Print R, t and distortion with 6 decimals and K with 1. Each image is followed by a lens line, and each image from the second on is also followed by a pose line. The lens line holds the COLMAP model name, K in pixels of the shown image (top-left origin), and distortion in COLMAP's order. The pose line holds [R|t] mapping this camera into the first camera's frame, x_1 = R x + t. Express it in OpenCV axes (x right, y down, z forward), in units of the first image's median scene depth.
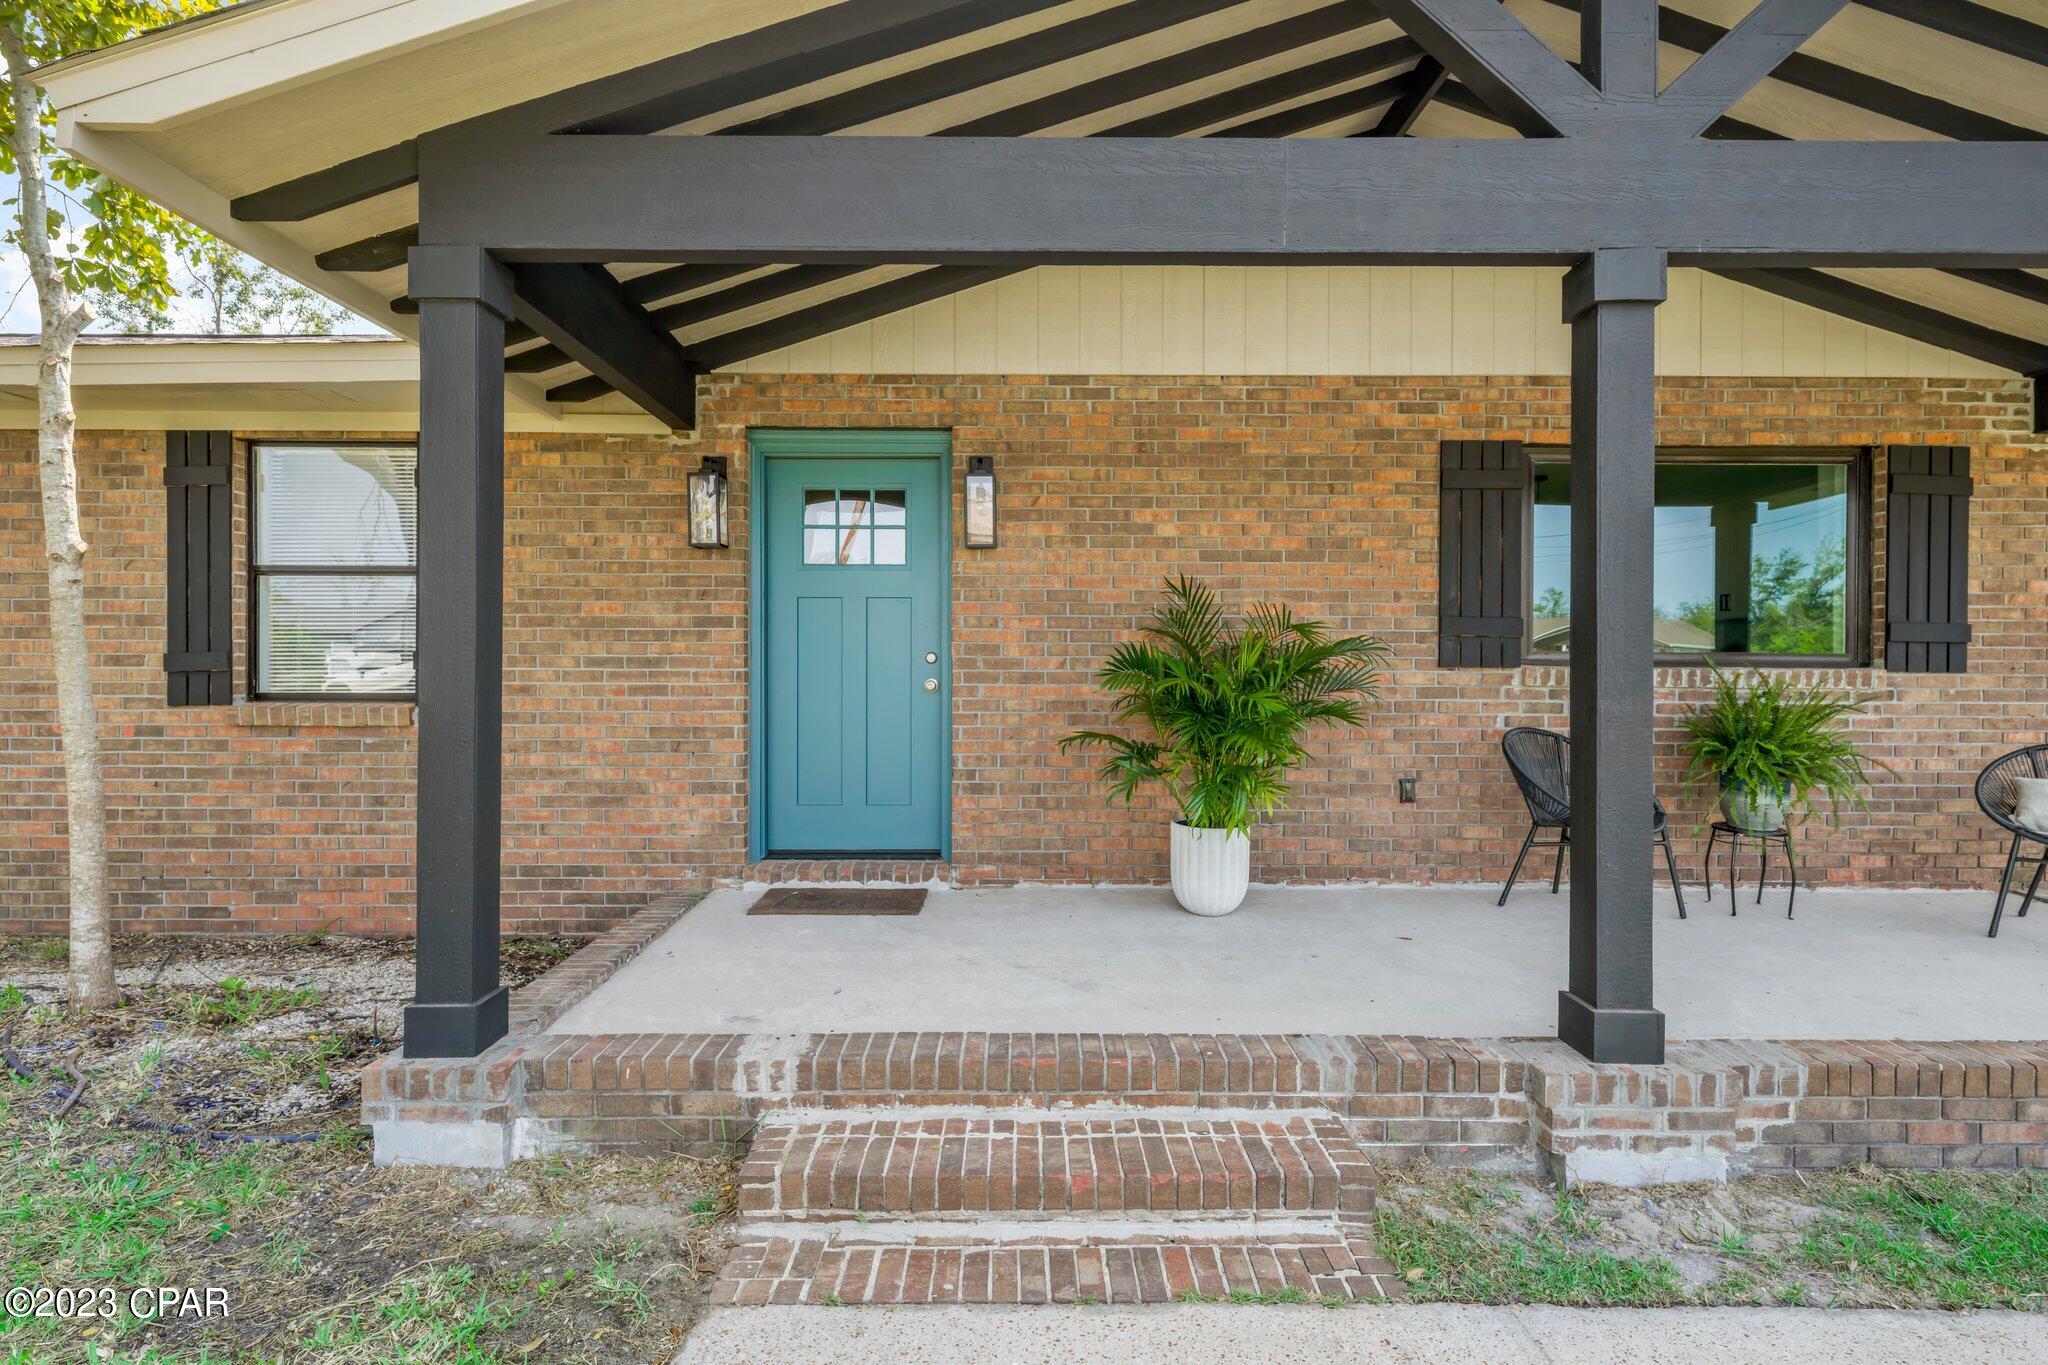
lens RADIAL K [[1067.8, 0, 1022.6], [0, 1067.8, 682.2], [0, 0, 1]] dist [-0.001946, 0.000132]
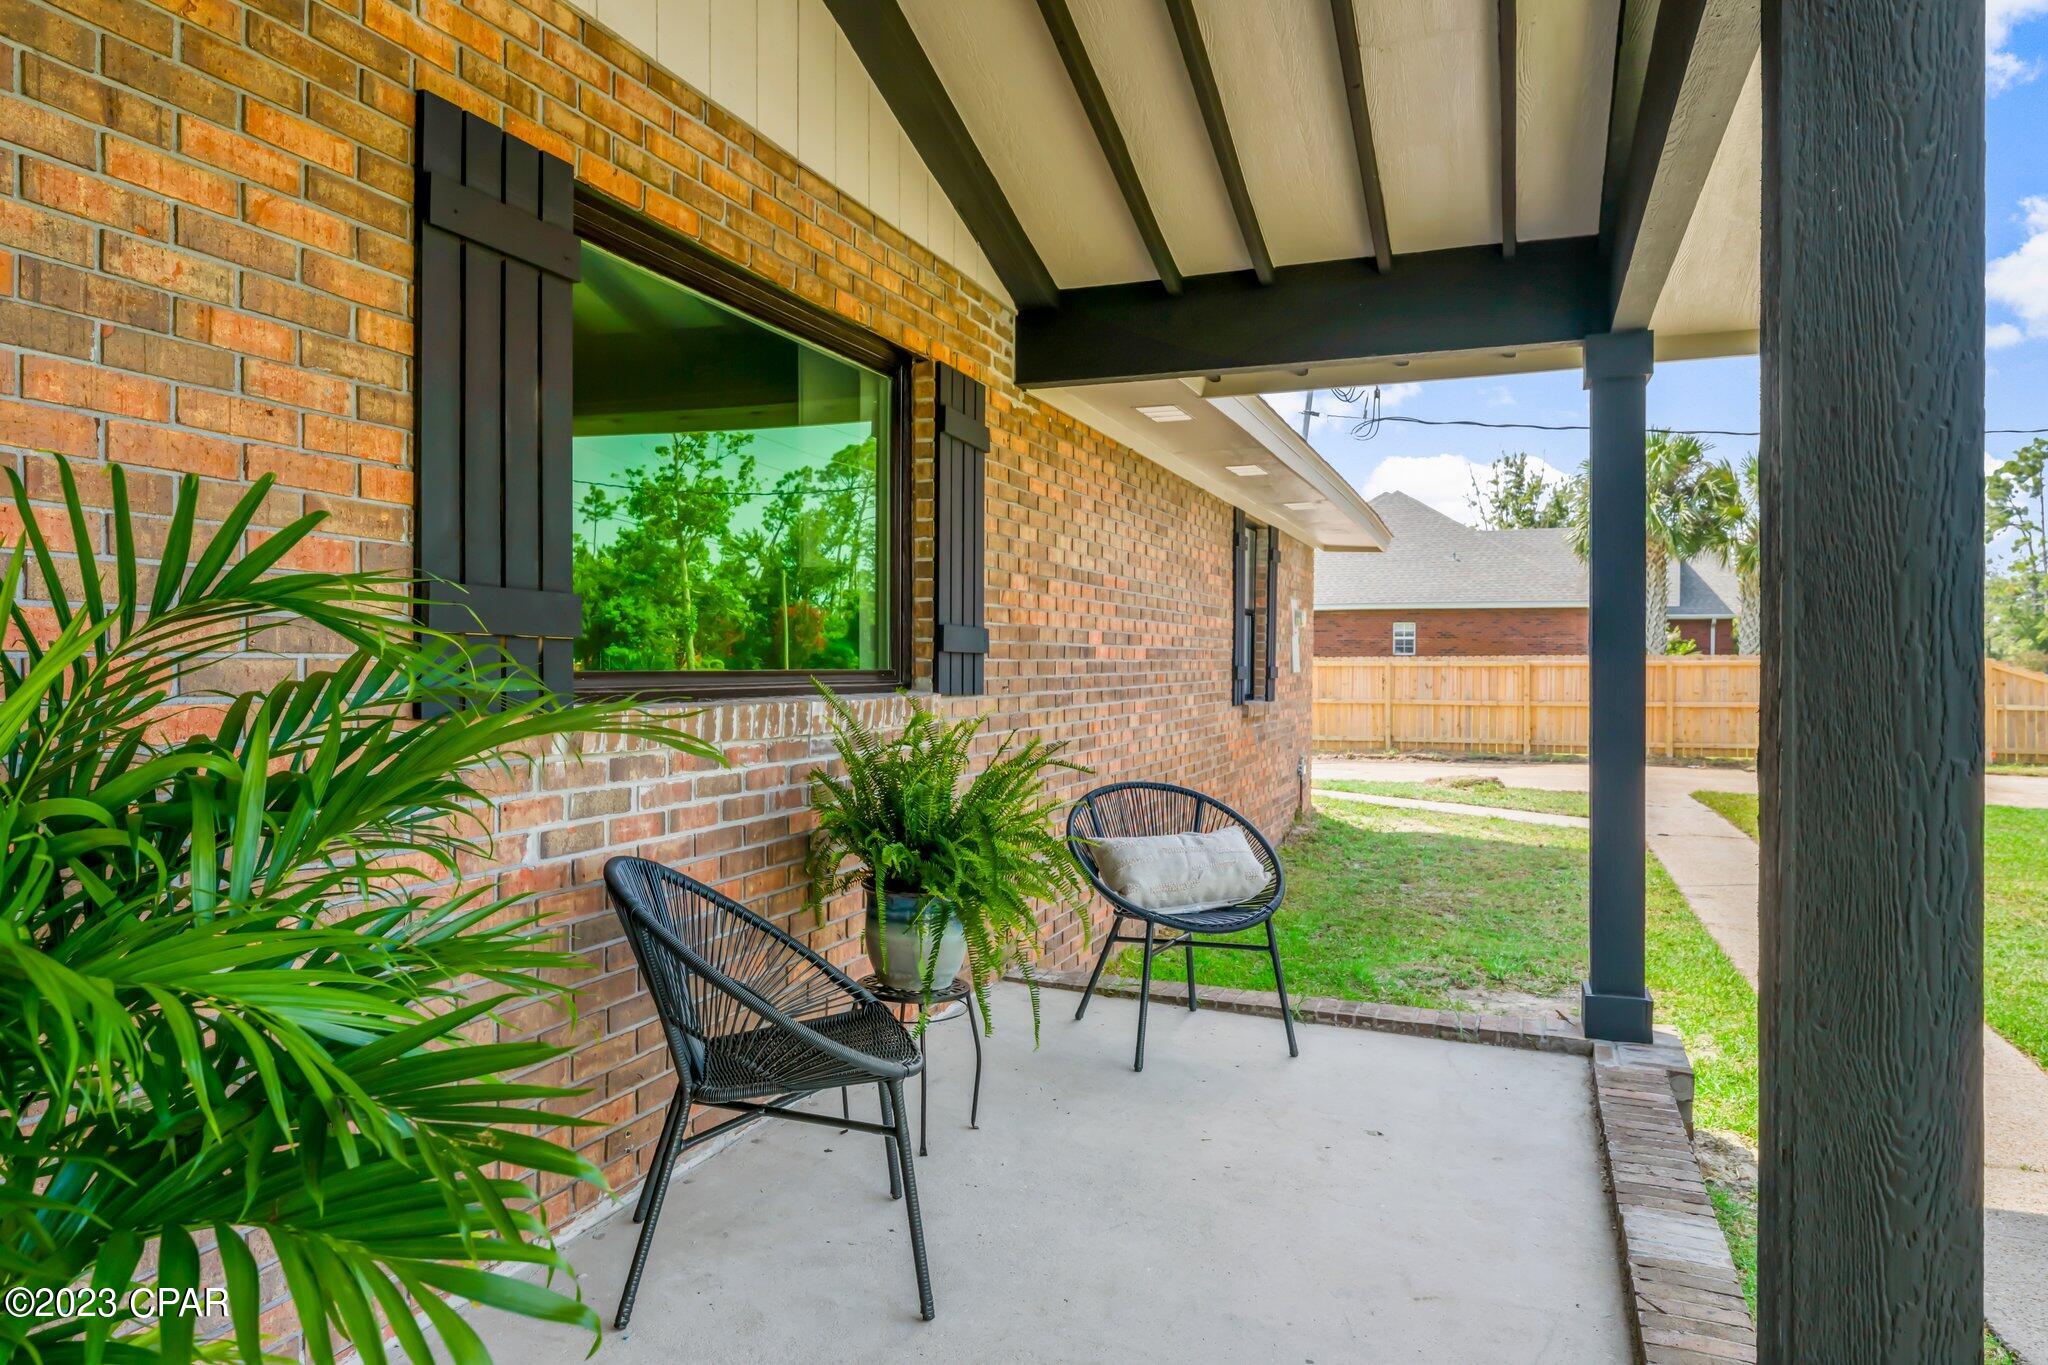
lens RADIAL K [[1336.6, 0, 1031.1], [0, 1336.6, 674.0], [0, 0, 1]] dist [0.000289, -0.000541]
pose [[0.367416, -0.011900, 0.929981, 0.047561], [0.007618, 0.999923, 0.009785, -0.032368], [-0.930026, 0.003490, 0.367478, 0.641687]]
